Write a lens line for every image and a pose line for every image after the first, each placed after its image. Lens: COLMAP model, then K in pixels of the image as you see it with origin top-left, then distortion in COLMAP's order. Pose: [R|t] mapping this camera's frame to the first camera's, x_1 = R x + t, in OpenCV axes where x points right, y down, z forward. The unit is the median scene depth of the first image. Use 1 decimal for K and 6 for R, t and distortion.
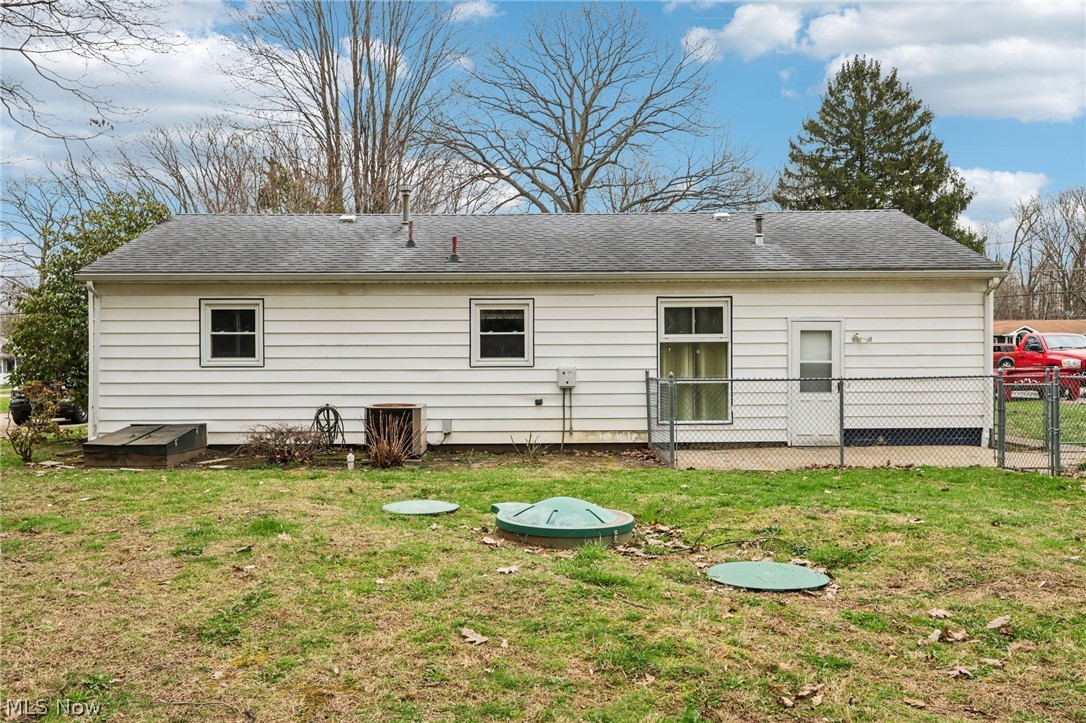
lens RADIAL K [[865.3, 0, 542.4], [0, 865.3, 367.3], [0, 0, 1]] dist [0.002644, 0.004813]
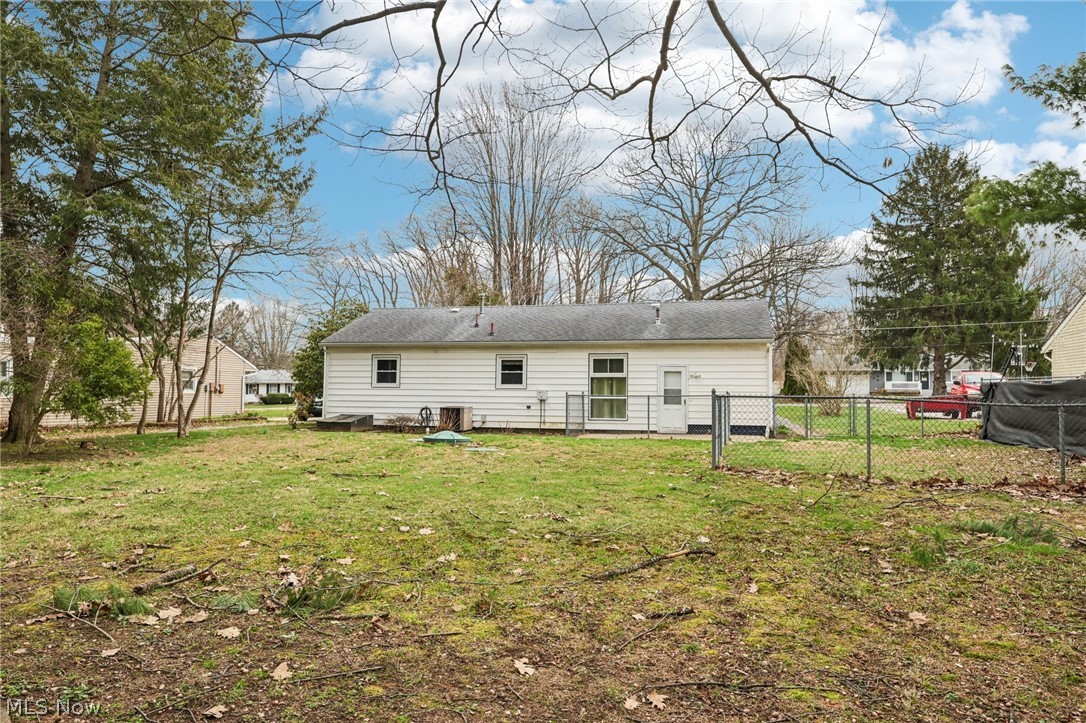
lens RADIAL K [[747.1, 0, 544.7], [0, 747.1, 355.8], [0, 0, 1]] dist [0.048046, 0.000087]
pose [[0.968001, -0.000080, -0.250948, 0.453780], [-0.013654, 0.998502, -0.052988, 0.013374], [0.250576, 0.054719, 0.966549, -0.631336]]
